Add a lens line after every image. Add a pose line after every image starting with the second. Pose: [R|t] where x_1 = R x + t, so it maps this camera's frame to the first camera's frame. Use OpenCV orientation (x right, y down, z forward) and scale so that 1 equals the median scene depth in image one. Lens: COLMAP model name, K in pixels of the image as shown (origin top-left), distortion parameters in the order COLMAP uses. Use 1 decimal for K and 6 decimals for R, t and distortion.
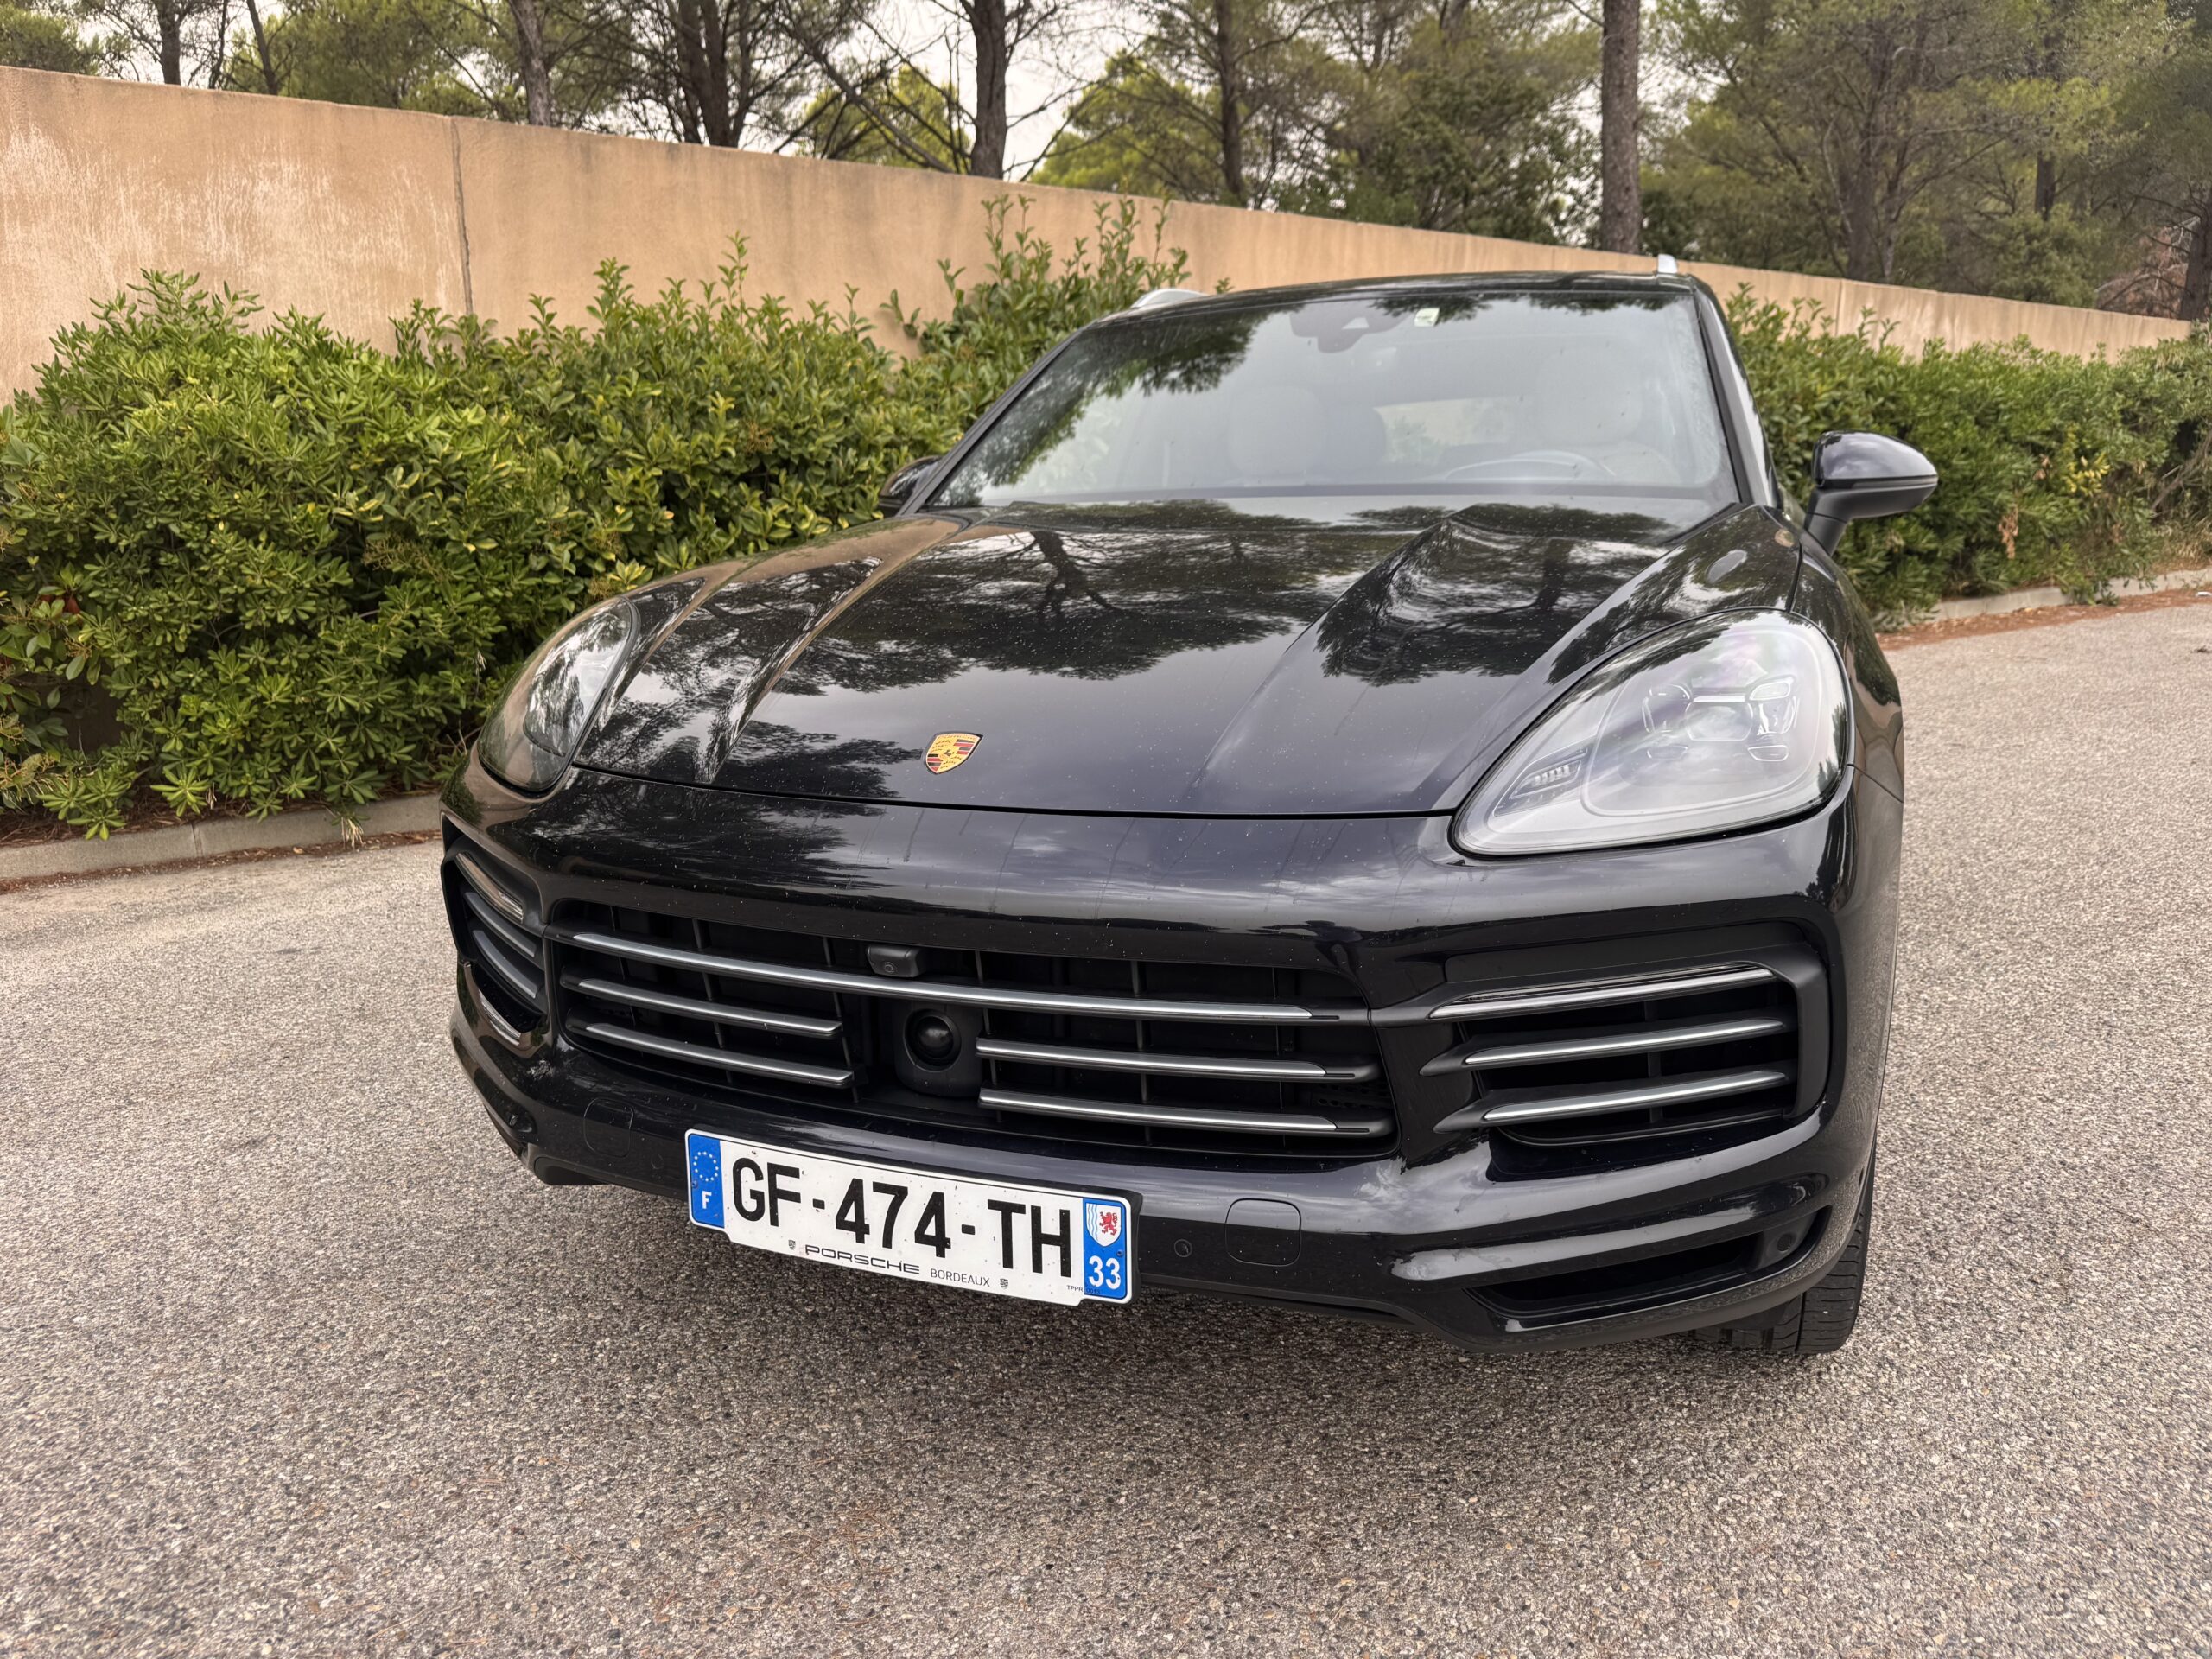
lens RADIAL K [[1537.6, 0, 1152.2], [0, 1537.6, 807.1], [0, 0, 1]] dist [0.011996, -0.016876]
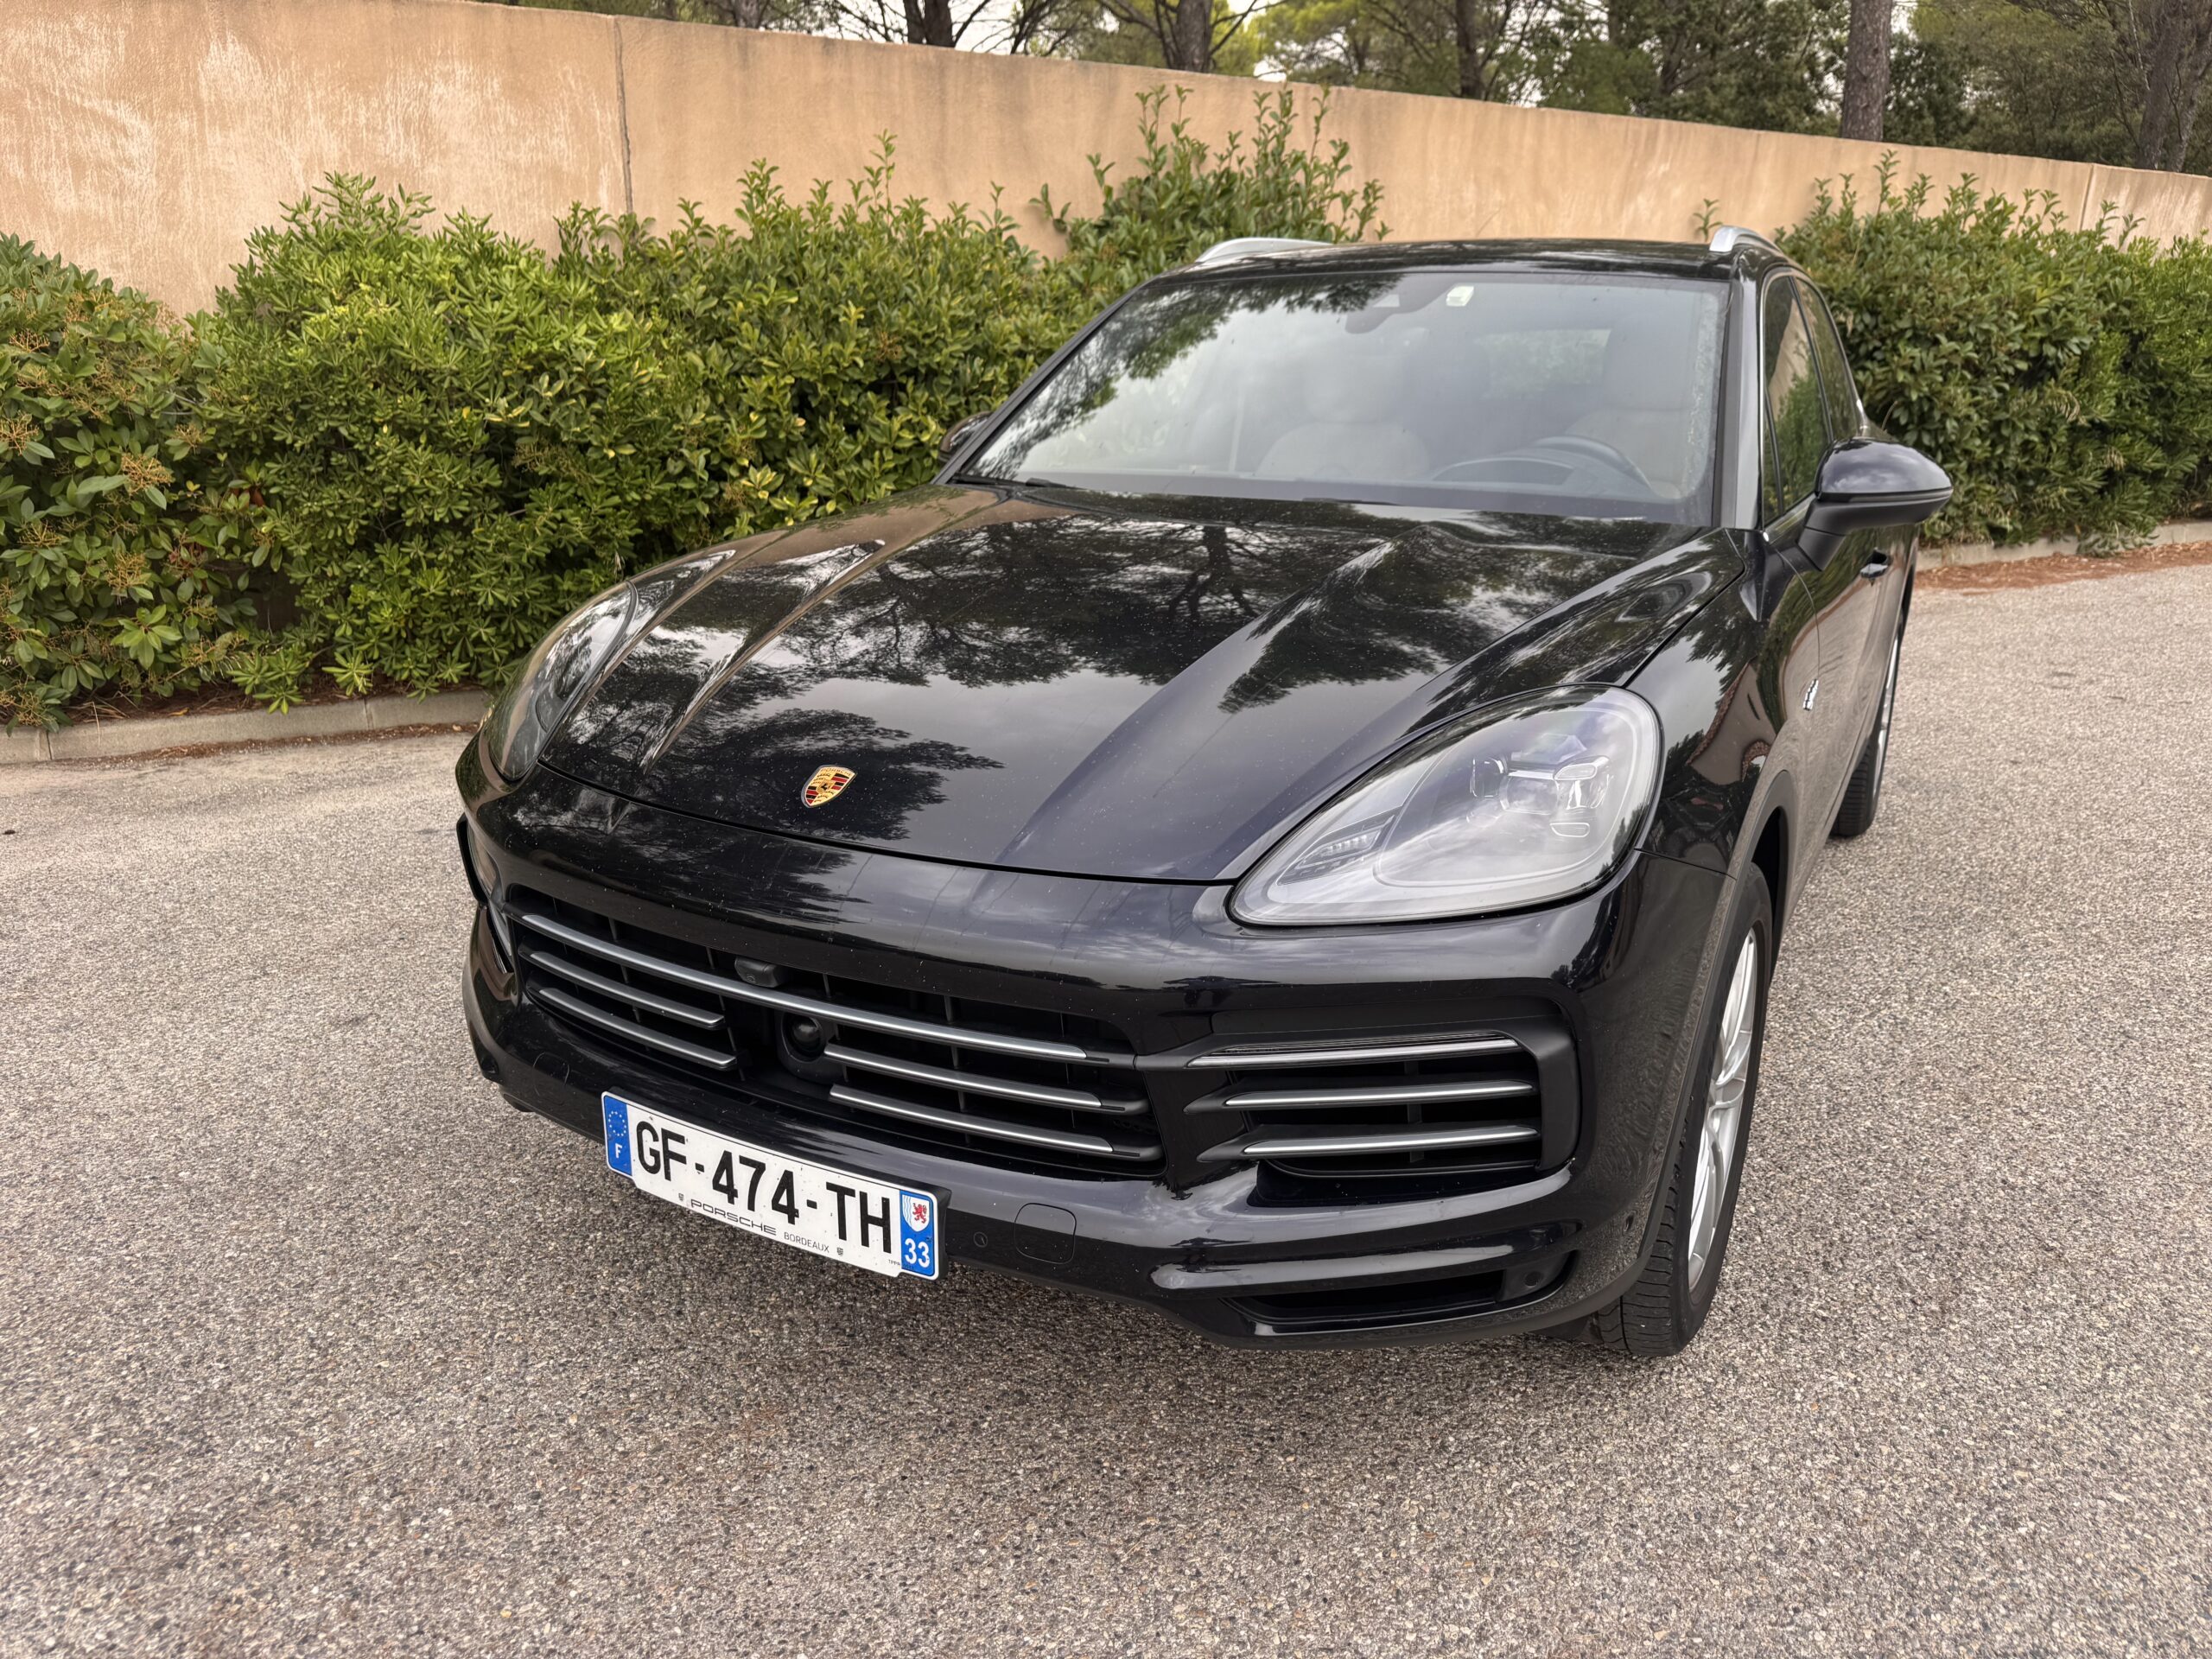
lens RADIAL K [[1539.4, 0, 1169.9], [0, 1539.4, 814.4], [0, 0, 1]] dist [0.015580, -0.021090]
pose [[0.991465, 0.062346, -0.114499, 0.205546], [-0.051440, 0.994065, 0.095856, -0.112250], [0.119796, -0.089148, 0.988788, -0.074467]]
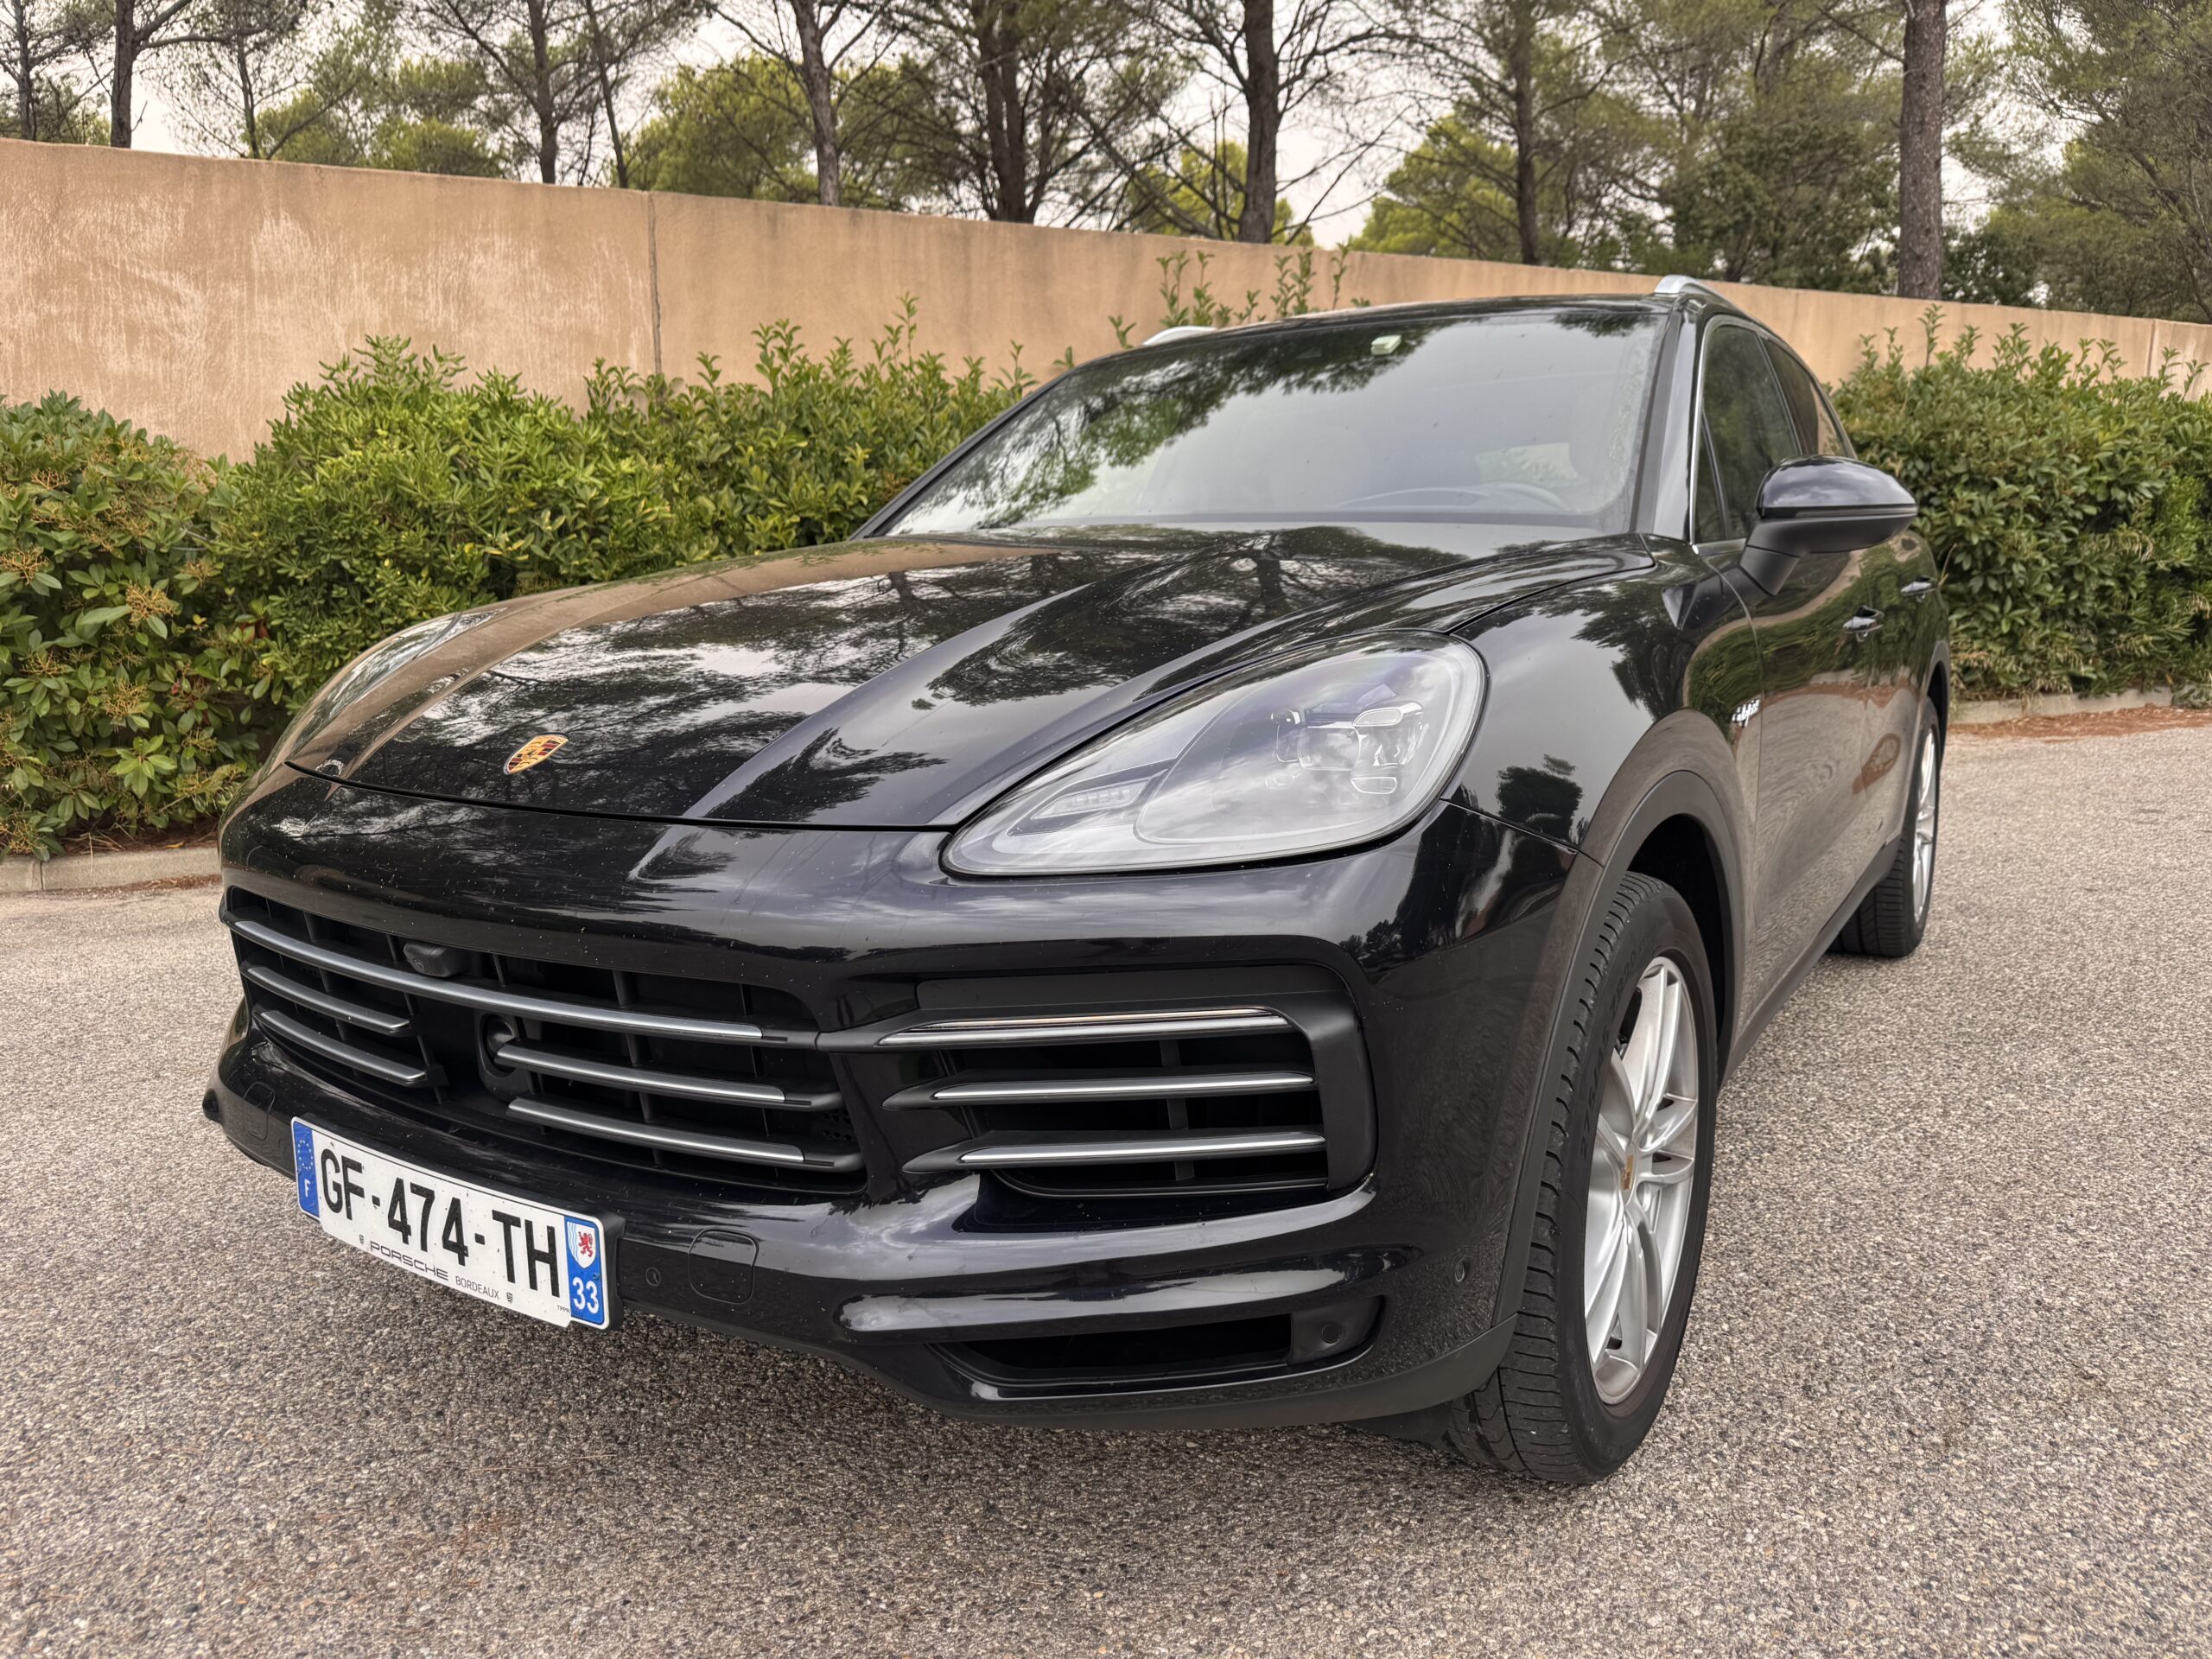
lens RADIAL K [[1541.8, 0, 1160.5], [0, 1541.8, 802.9], [0, 0, 1]] dist [0.005669, -0.011092]
pose [[0.981160, 0.037050, -0.189613, 0.373250], [-0.044904, 0.998295, -0.037291, 0.011541], [0.187908, 0.045103, 0.981151, 0.079815]]
